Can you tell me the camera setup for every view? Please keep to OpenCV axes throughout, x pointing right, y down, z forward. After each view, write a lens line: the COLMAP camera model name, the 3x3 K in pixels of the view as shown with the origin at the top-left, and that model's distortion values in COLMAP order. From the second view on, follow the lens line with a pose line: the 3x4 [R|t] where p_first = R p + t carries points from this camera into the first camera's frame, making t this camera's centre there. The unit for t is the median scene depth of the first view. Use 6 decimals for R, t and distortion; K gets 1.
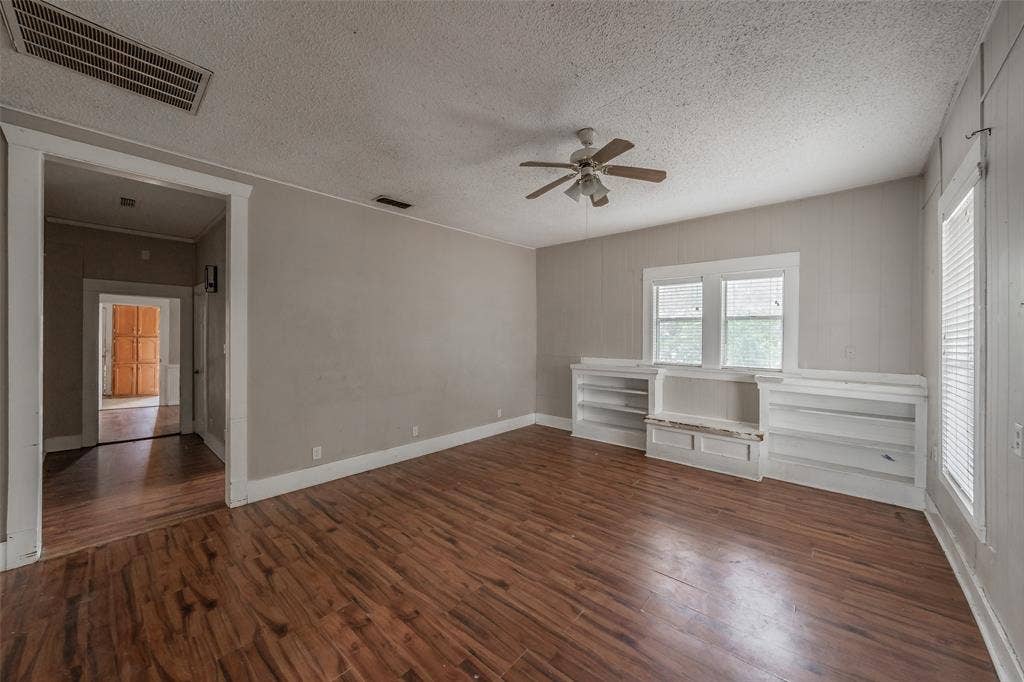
lens RADIAL K [[381.1, 0, 509.4], [0, 381.1, 338.2], [0, 0, 1]] dist [0.008303, 0.000089]
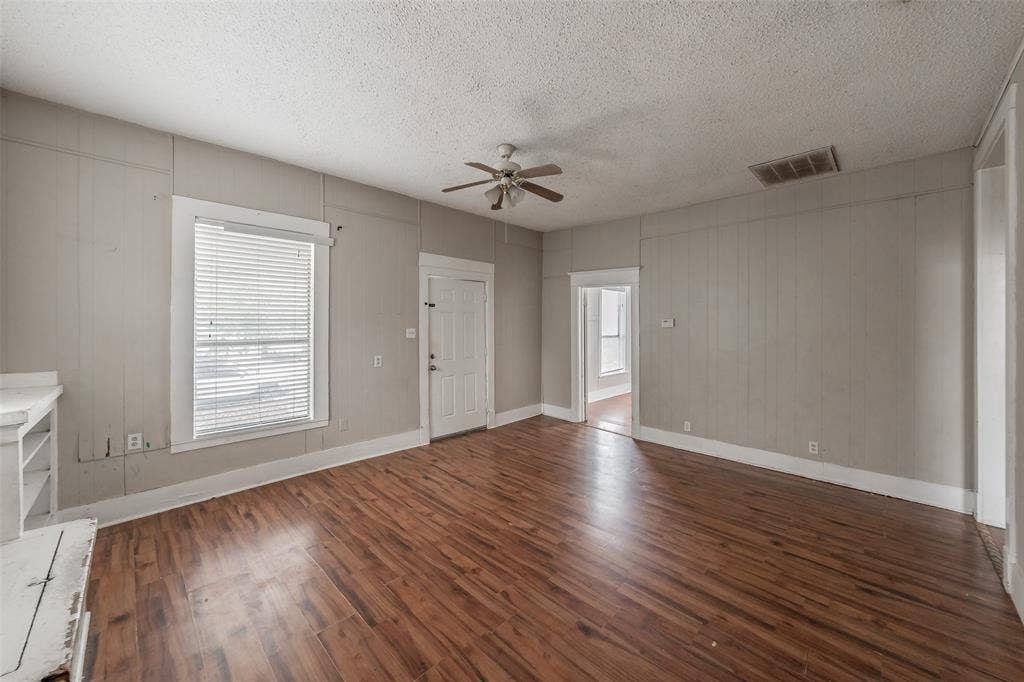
lens RADIAL K [[381.1, 0, 515.2], [0, 381.1, 331.0], [0, 0, 1]] dist [0.008303, 0.000089]
pose [[-0.999641, -0.011289, 0.024287, 0.134772], [-0.011102, 0.999908, 0.007836, 0.005404], [-0.024373, 0.007563, -0.999674, 1.983206]]
